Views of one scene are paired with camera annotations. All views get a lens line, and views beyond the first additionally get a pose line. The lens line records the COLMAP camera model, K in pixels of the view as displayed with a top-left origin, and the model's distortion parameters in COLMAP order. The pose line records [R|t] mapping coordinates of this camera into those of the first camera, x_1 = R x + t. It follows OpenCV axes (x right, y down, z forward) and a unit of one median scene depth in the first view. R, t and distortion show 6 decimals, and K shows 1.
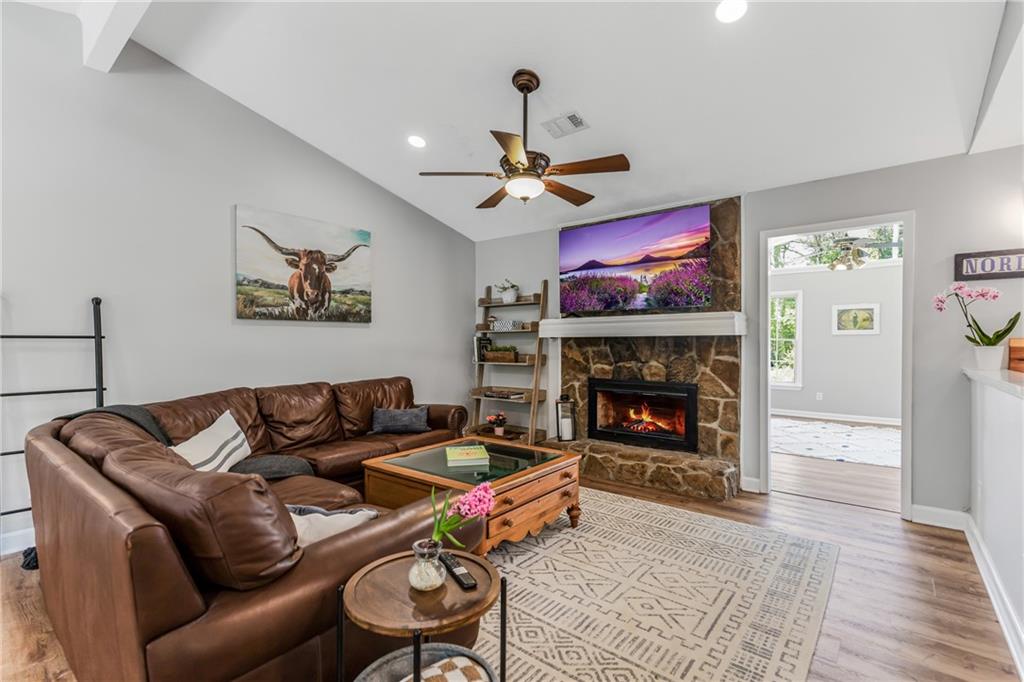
lens RADIAL K [[475.3, 0, 507.7], [0, 475.3, 346.2], [0, 0, 1]] dist [0.012697, -0.005129]
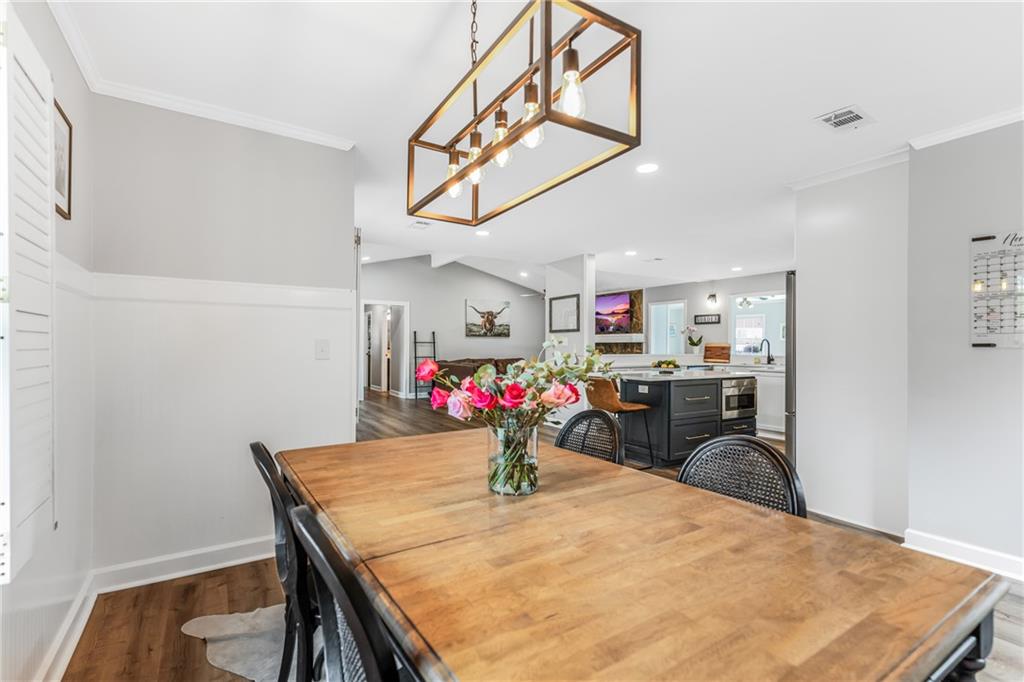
lens RADIAL K [[475.3, 0, 498.6], [0, 475.3, 339.6], [0, 0, 1]] dist [0.012697, -0.005129]
pose [[0.941425, -0.000433, -0.337223, 0.592935], [-0.006705, 0.999777, -0.020004, 0.018731], [0.337157, 0.021093, 0.941212, -1.631221]]
